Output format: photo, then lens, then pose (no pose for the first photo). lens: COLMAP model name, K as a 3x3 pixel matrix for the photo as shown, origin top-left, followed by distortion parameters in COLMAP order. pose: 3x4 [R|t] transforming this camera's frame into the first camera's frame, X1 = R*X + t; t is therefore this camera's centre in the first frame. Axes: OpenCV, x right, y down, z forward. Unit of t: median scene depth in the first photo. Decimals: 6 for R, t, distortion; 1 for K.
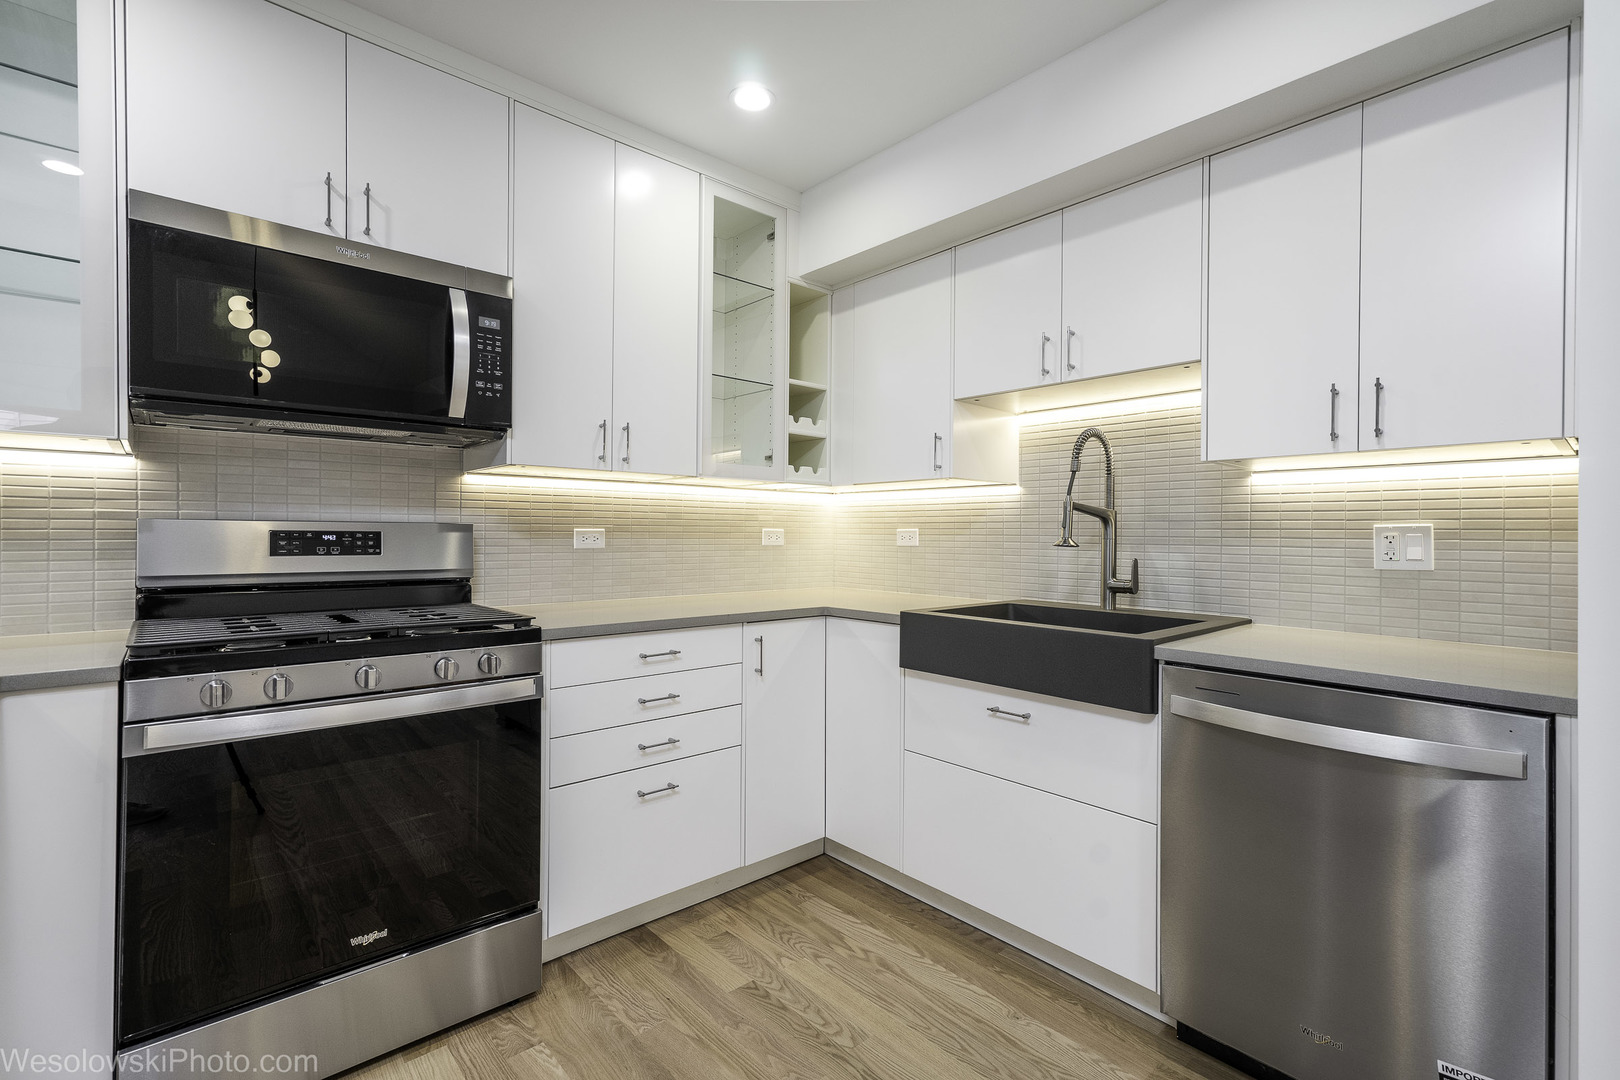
lens RADIAL K [[728.5, 0, 811.9], [0, 728.5, 533.9], [0, 0, 1]] dist [0.002177, 0.000640]
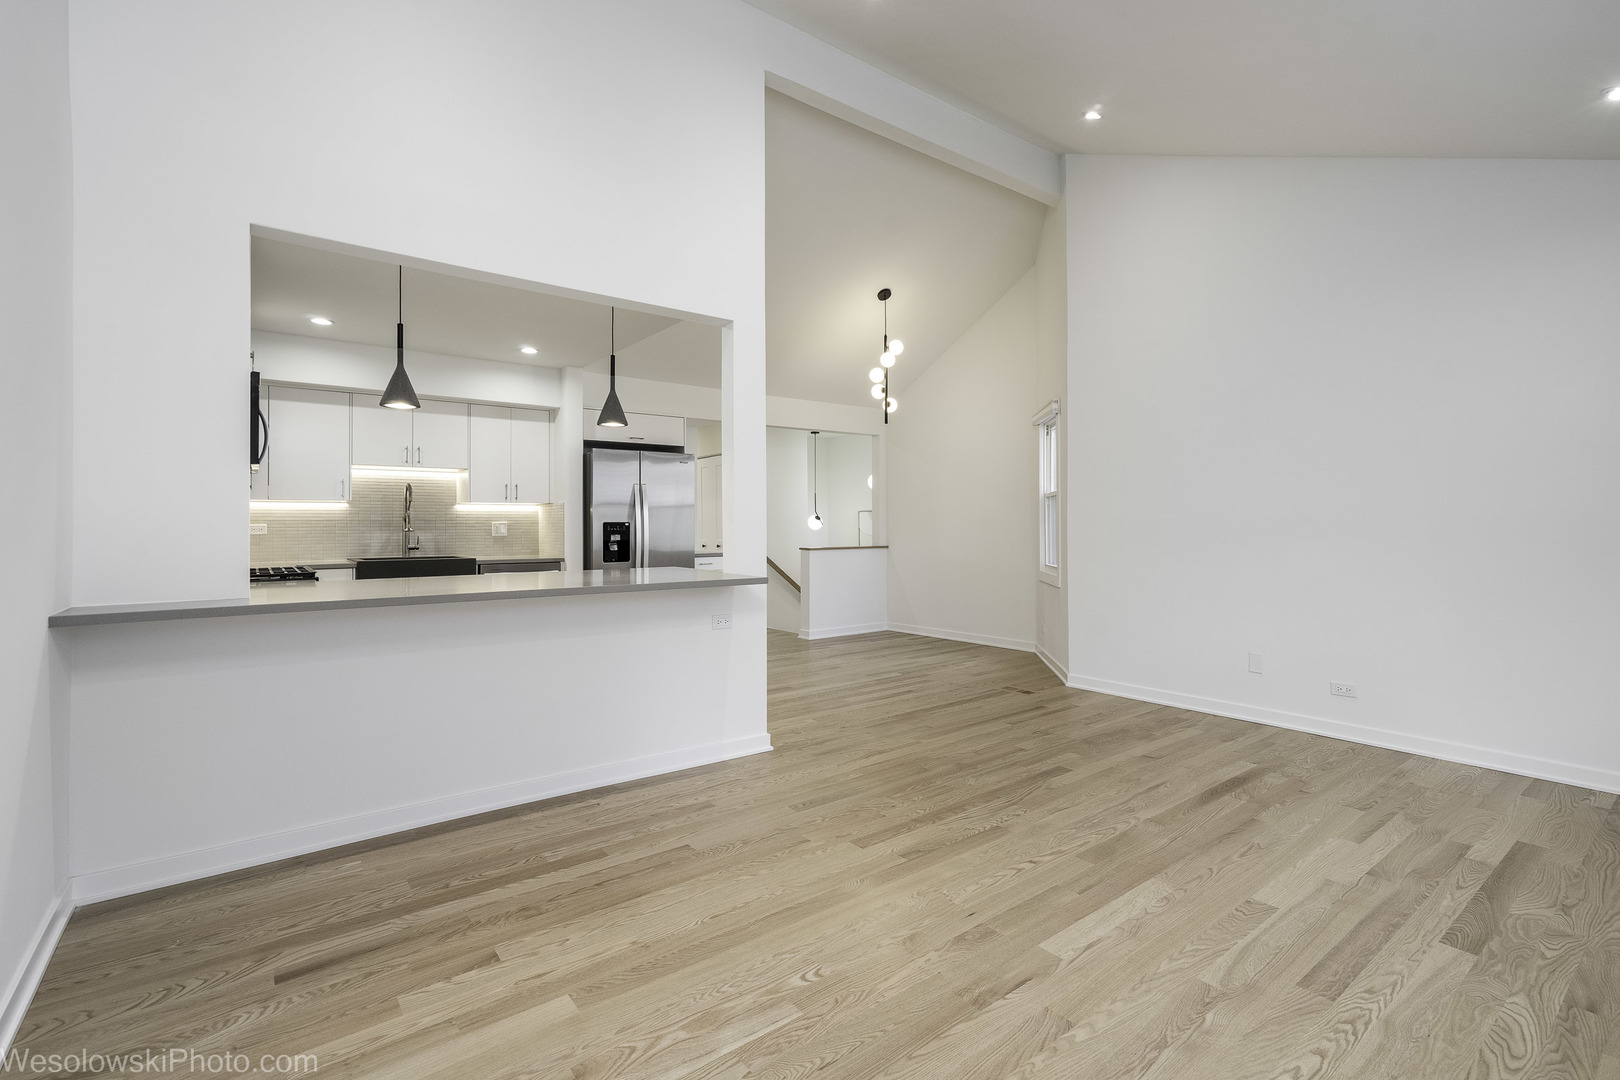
lens RADIAL K [[733.5, 0, 808.5], [0, 733.5, 528.9], [0, 0, 1]] dist [-0.000309, 0.007519]
pose [[0.075950, -0.012918, 0.997028, -2.012321], [0.007302, 0.999896, 0.012399, -0.011228], [-0.997085, 0.006339, 0.076036, -0.548840]]
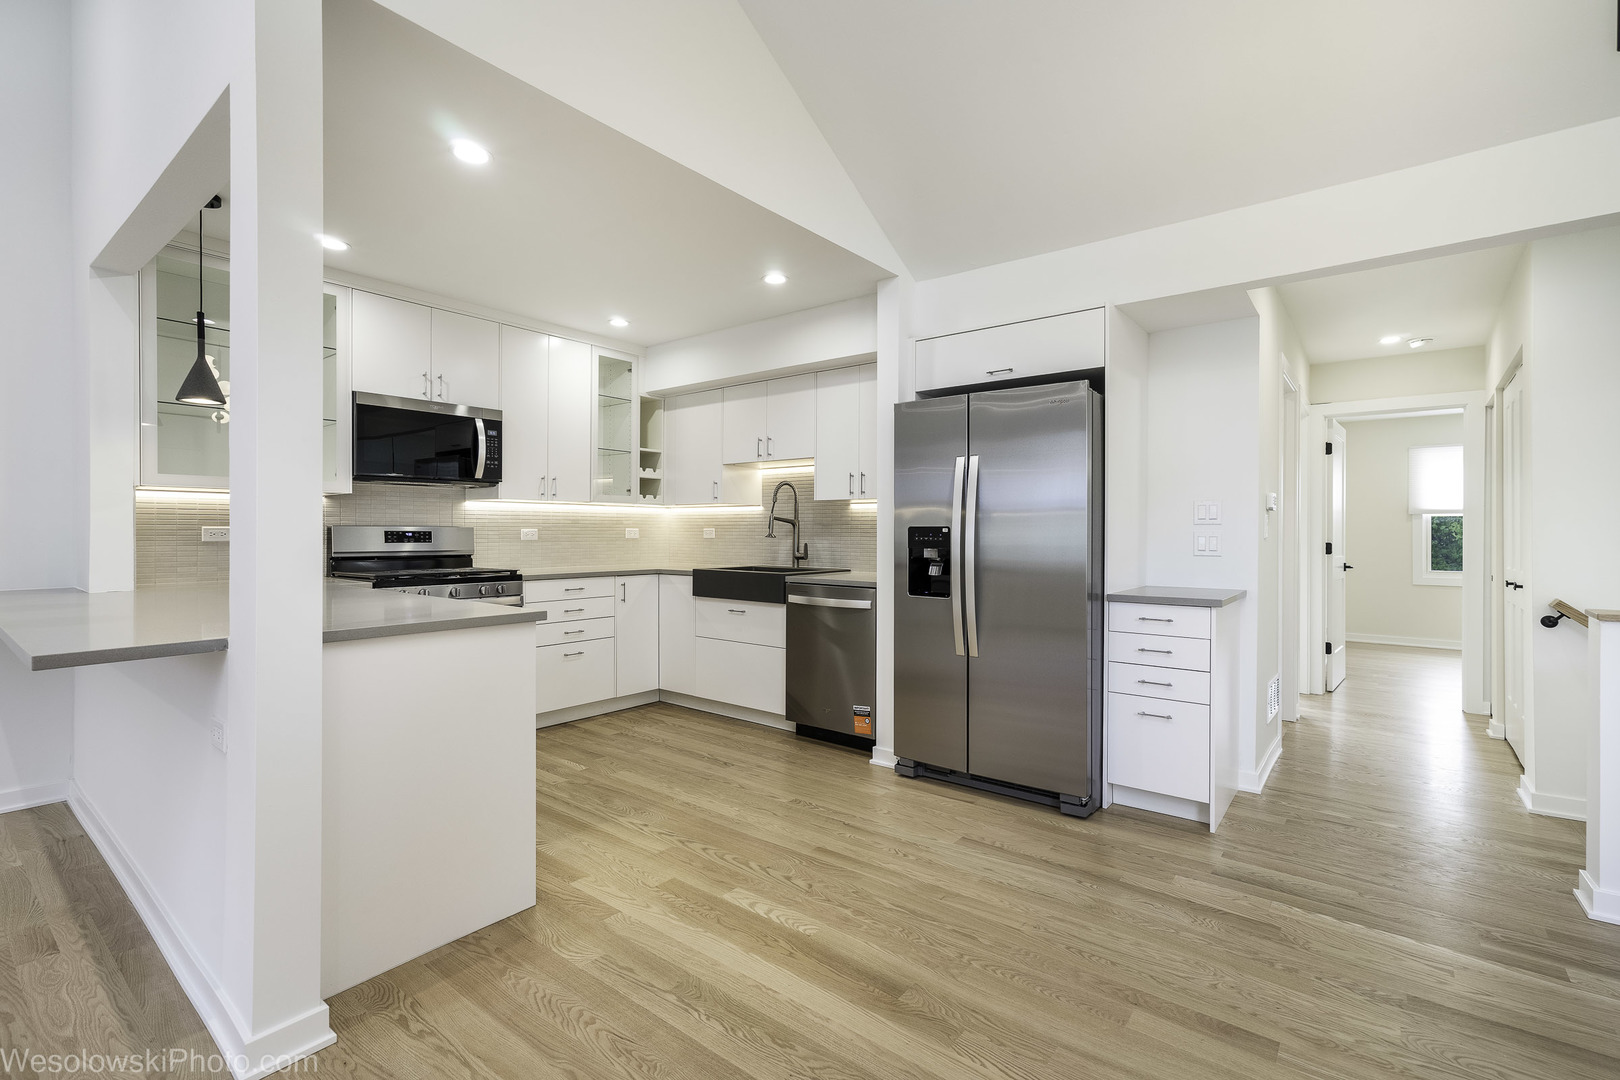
lens RADIAL K [[733.5, 0, 808.5], [0, 733.5, 528.9], [0, 0, 1]] dist [-0.000309, 0.007519]
pose [[0.985787, -0.002894, 0.167973, 0.094561], [0.003684, 0.999984, -0.004392, 0.003084], [-0.167957, 0.004949, 0.985782, -1.114160]]
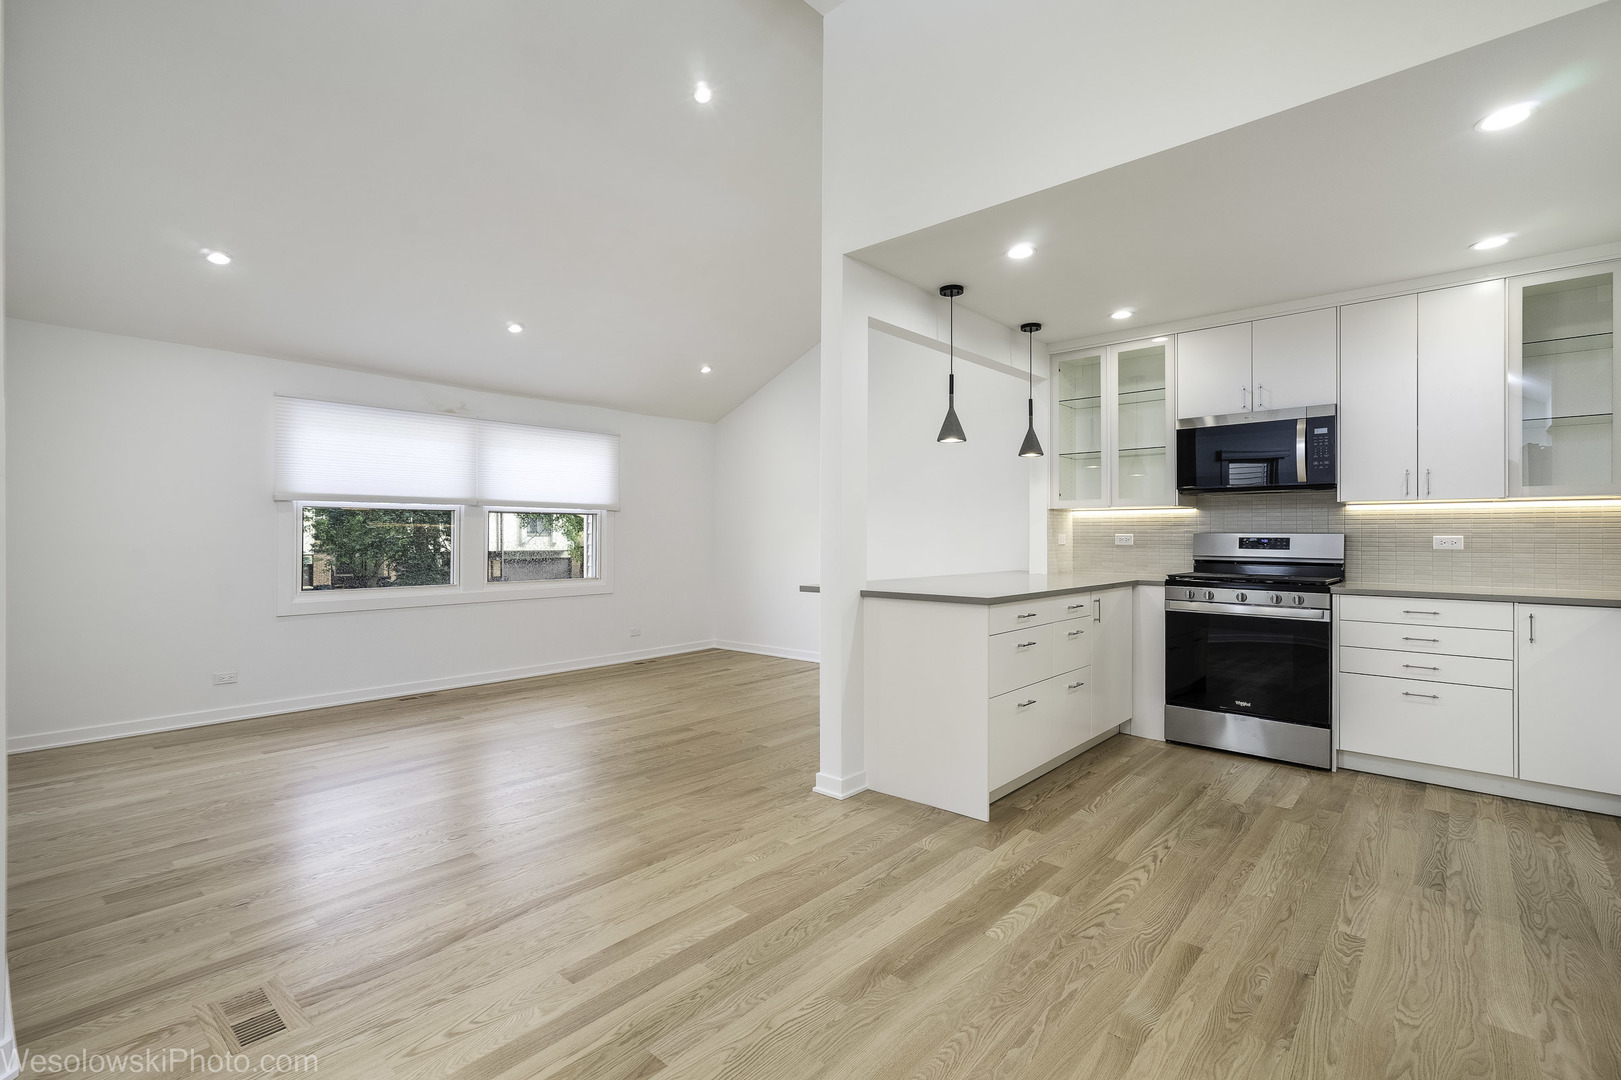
lens RADIAL K [[736.2, 0, 805.7], [0, 736.2, 533.1], [0, 0, 1]] dist [-0.001744, 0.006029]
pose [[0.110163, -0.011665, -0.993845, 1.195772], [-0.003568, 0.999920, -0.012131, 0.011936], [0.993907, 0.004882, 0.110113, -0.517533]]
